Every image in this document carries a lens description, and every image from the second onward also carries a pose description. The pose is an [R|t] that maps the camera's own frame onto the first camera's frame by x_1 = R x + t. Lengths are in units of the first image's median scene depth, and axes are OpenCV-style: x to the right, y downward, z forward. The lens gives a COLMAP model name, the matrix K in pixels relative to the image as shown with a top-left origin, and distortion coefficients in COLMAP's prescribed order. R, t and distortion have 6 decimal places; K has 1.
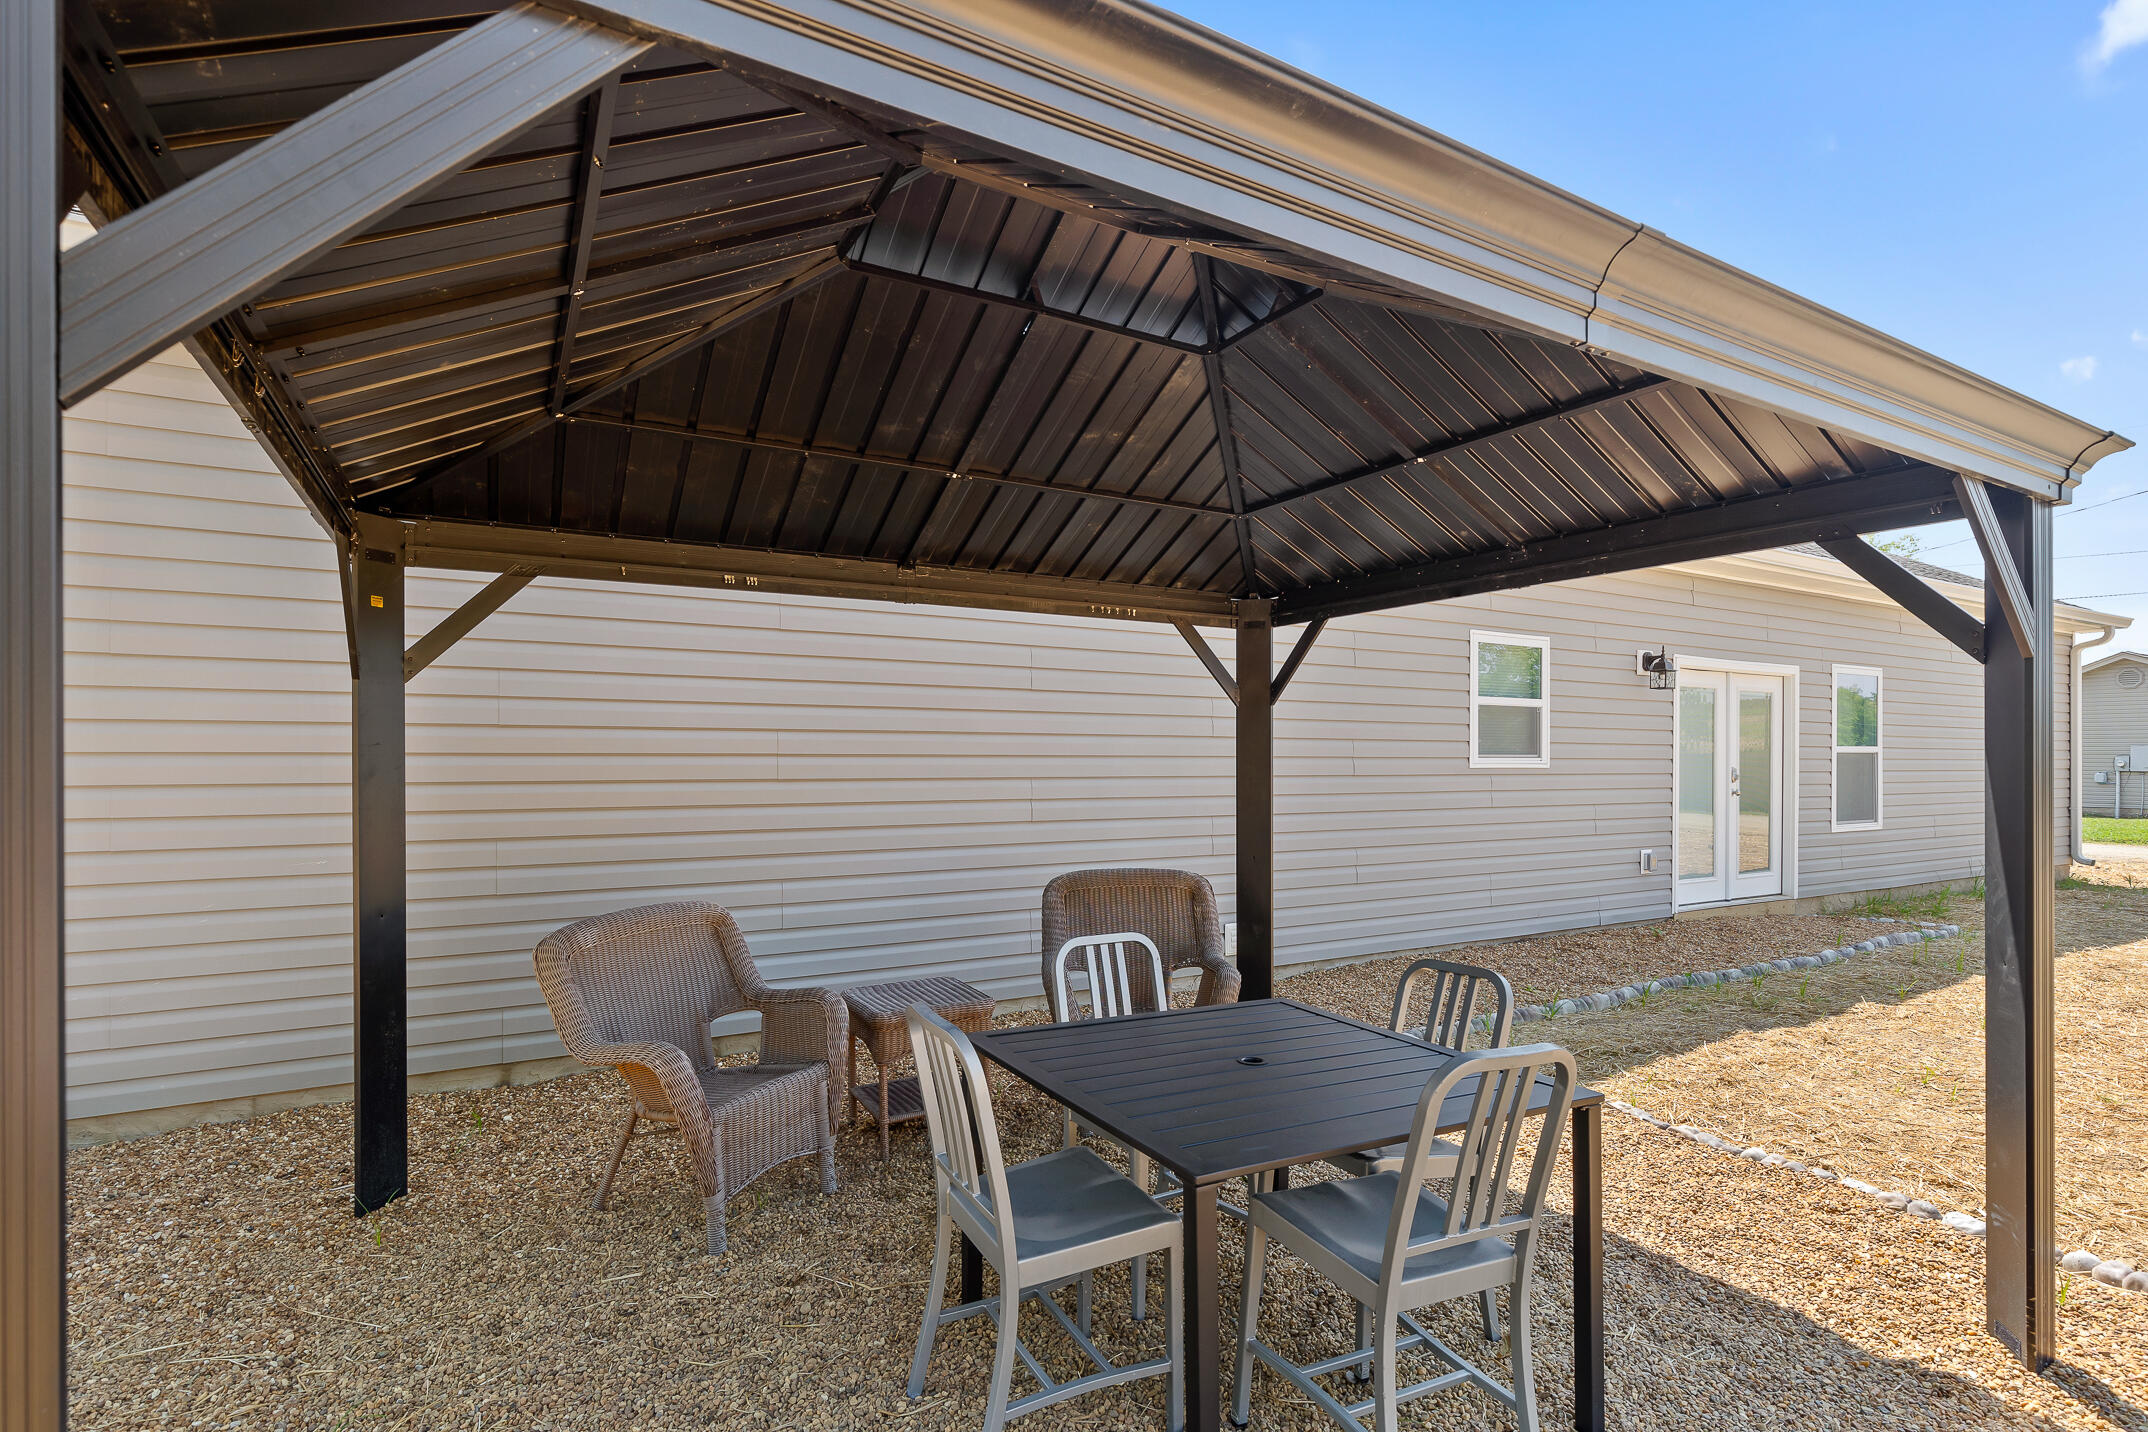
lens RADIAL K [[1023.2, 0, 1085.8], [0, 1023.2, 755.9], [0, 0, 1]] dist [-0.002819, 0.000294]
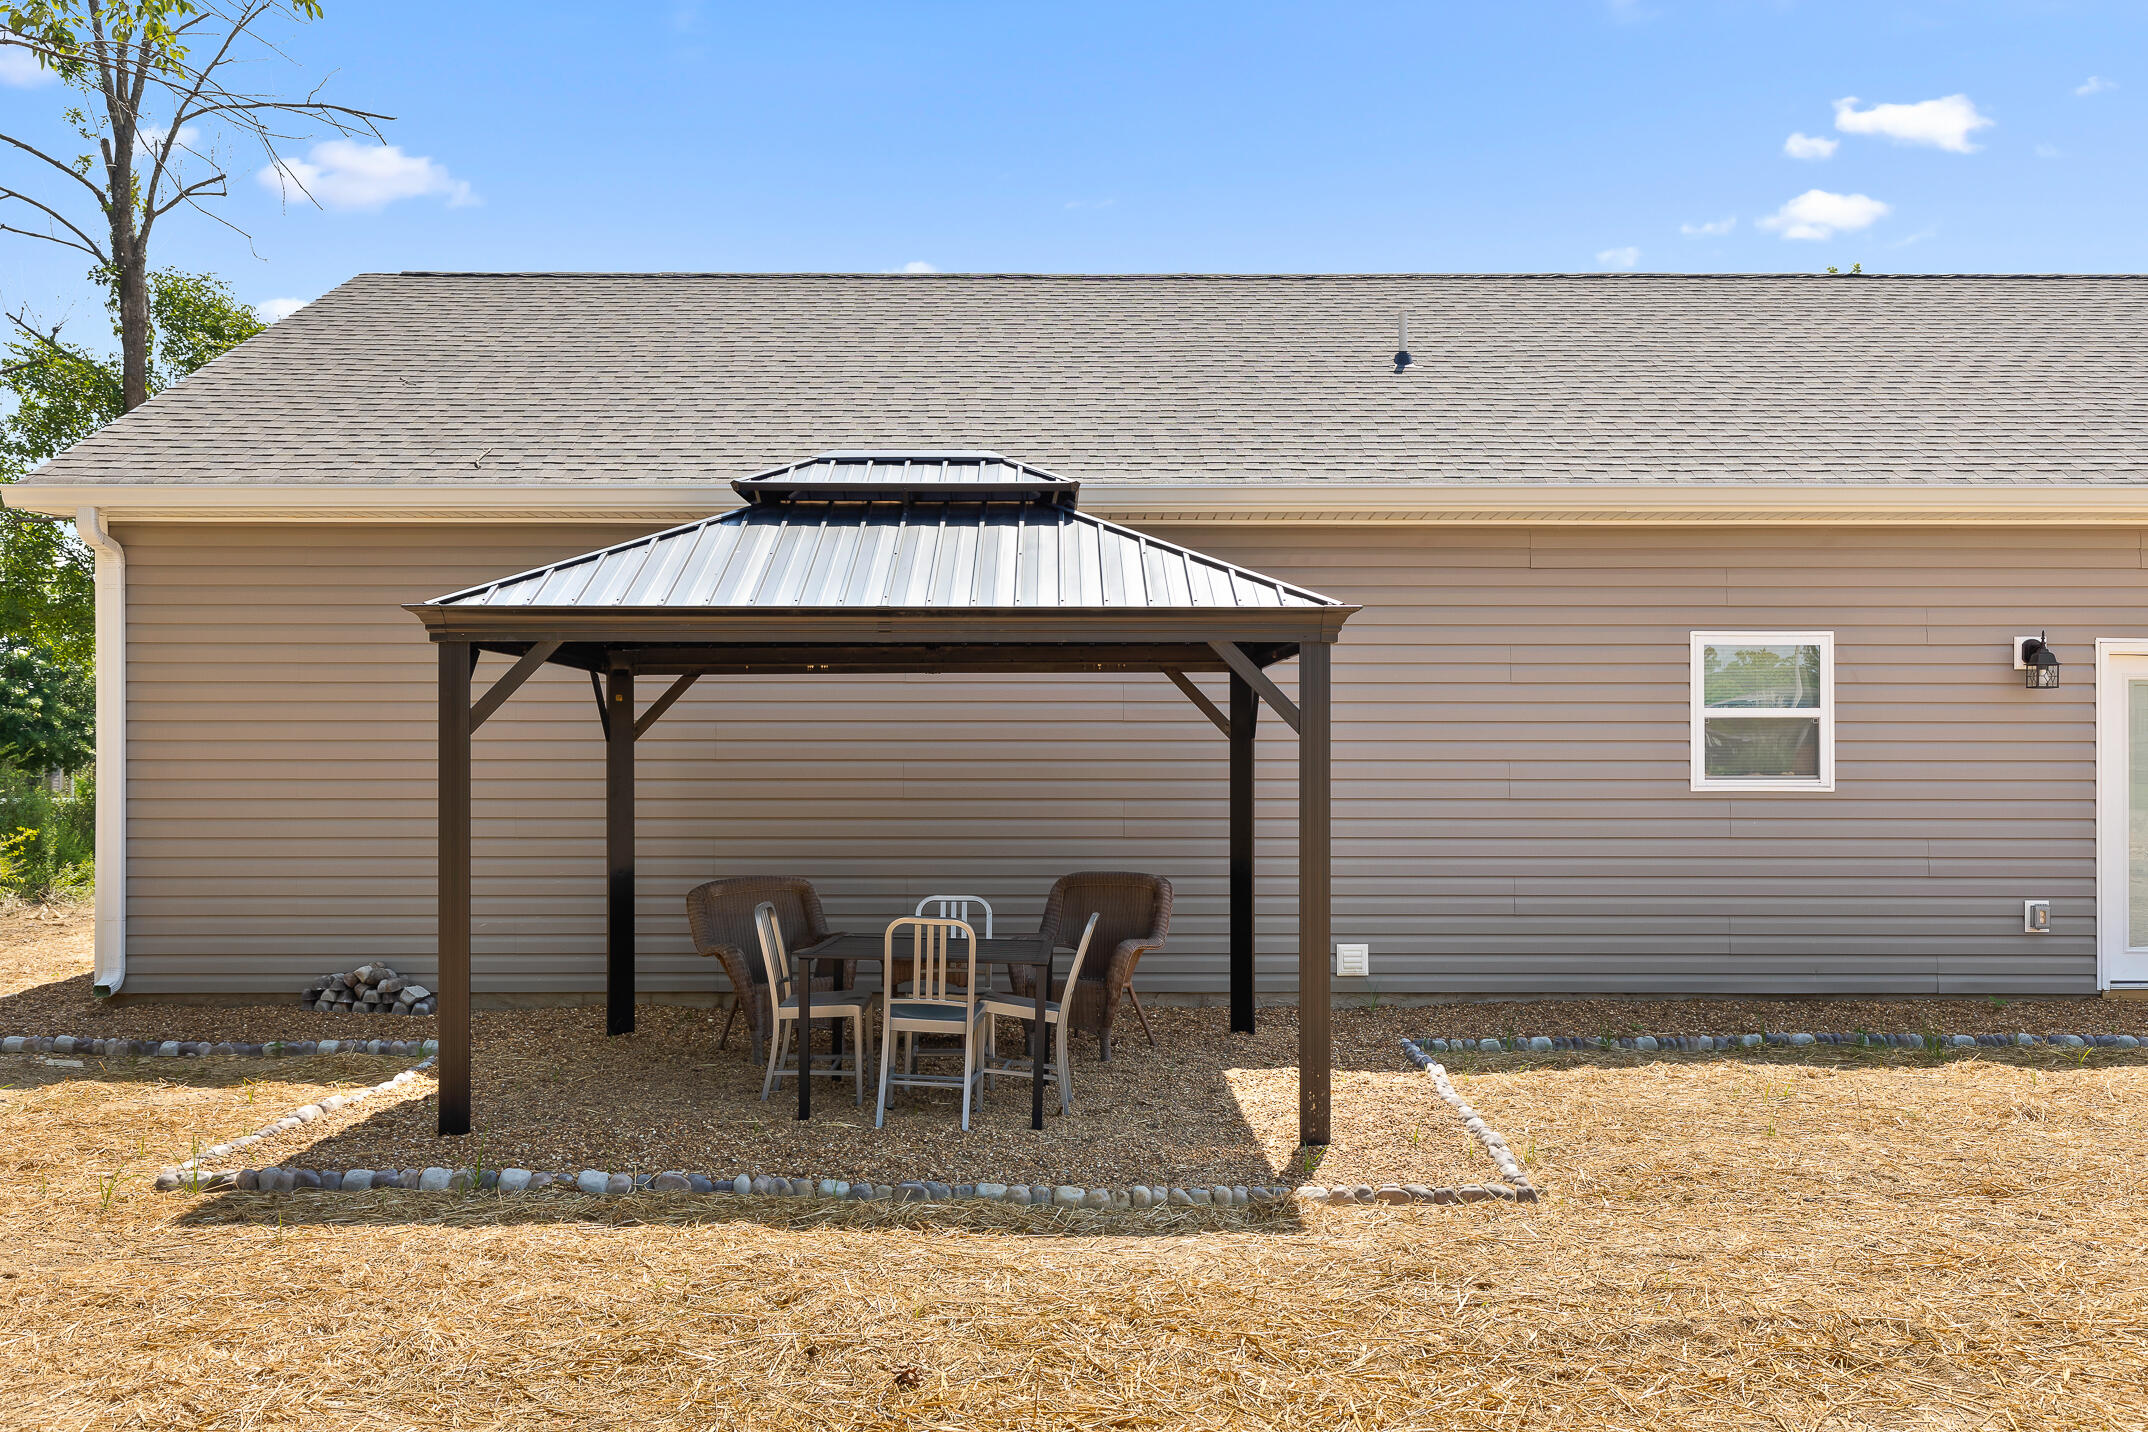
lens RADIAL K [[1868.1, 0, 1073.2], [0, 1868.1, 719.1], [0, 0, 1]] dist [0.020416, 0.005327]
pose [[0.874359, -0.011491, -0.485144, 1.032965], [0.002896, 0.999825, -0.018464, -0.032359], [0.485271, 0.014739, 0.874240, -0.961001]]
